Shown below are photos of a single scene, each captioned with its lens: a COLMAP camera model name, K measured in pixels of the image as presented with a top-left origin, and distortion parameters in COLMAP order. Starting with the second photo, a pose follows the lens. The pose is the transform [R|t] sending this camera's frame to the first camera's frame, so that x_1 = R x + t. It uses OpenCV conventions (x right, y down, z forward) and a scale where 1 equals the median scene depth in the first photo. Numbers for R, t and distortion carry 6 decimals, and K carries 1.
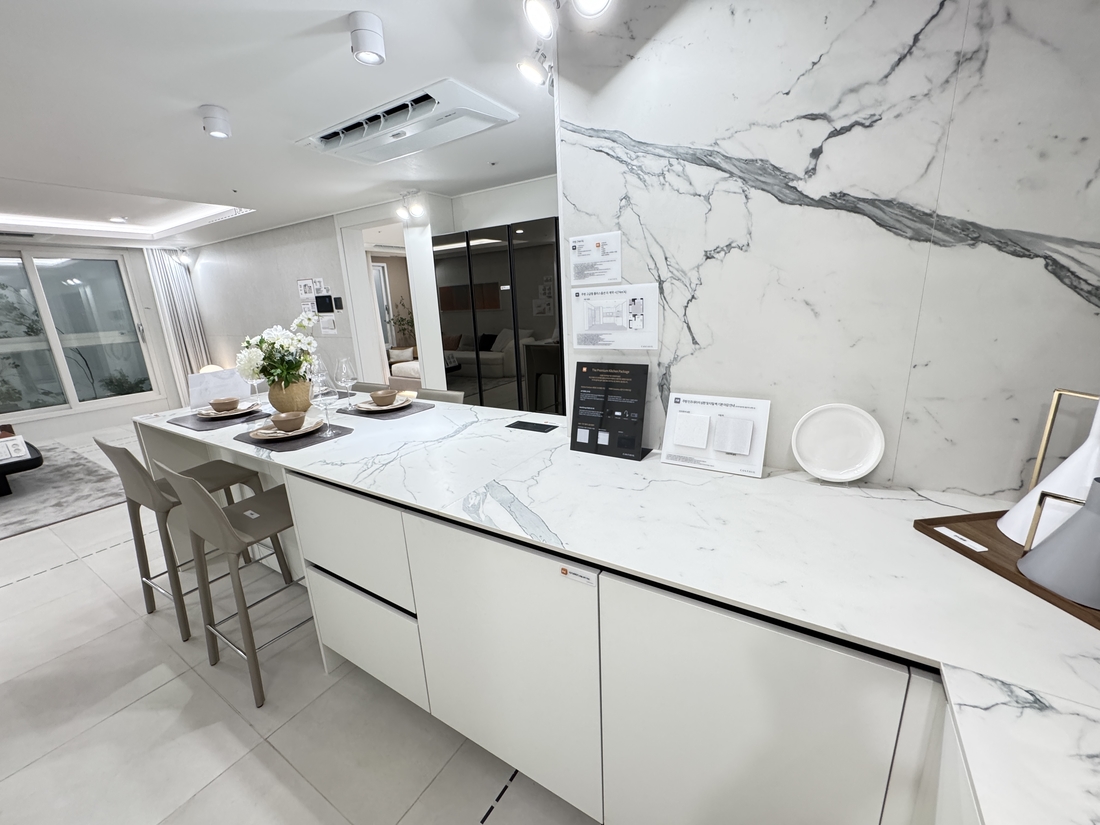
lens RADIAL K [[437.2, 0, 550.5], [0, 437.2, 412.7], [0, 0, 1]] dist [-0.006994, 0.000389]
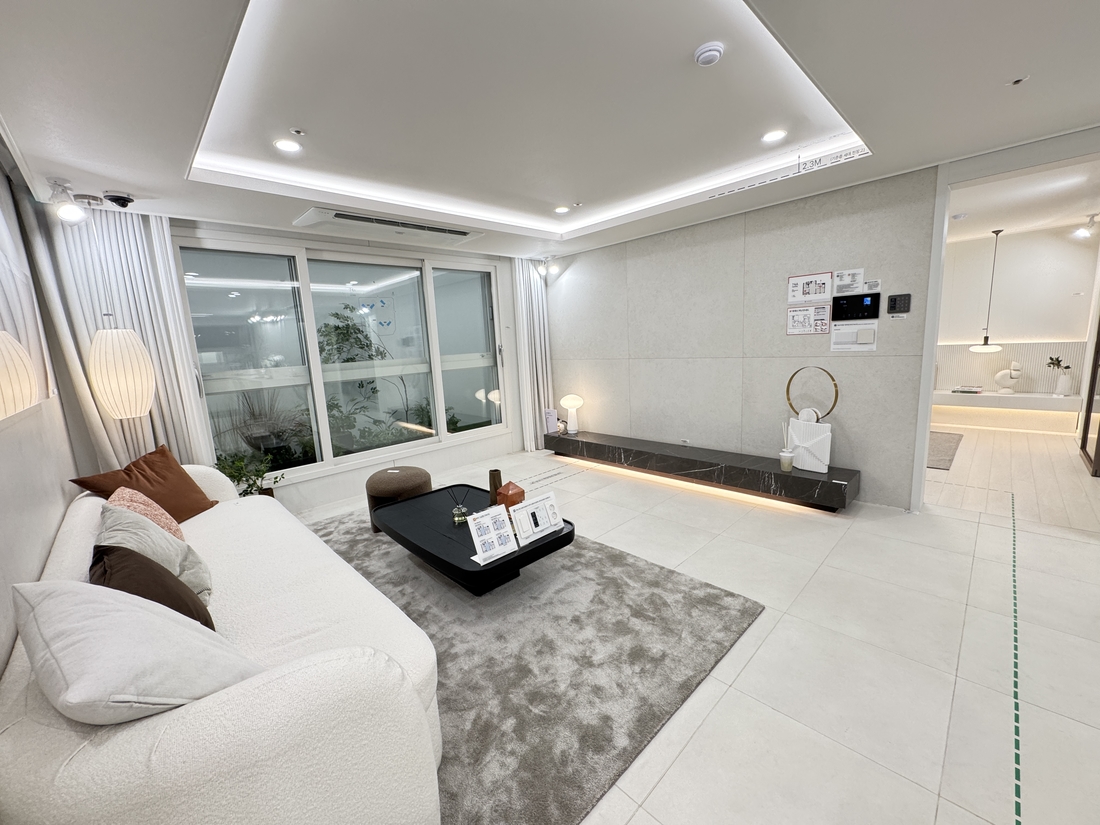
lens RADIAL K [[437.2, 0, 549.0], [0, 437.2, 413.0], [0, 0, 1]] dist [-0.006994, 0.000389]
pose [[0.971024, 0.028720, -0.237251, -0.779551], [-0.048407, 0.995811, -0.077574, -0.010929], [0.234029, 0.086811, 0.968346, 0.242955]]
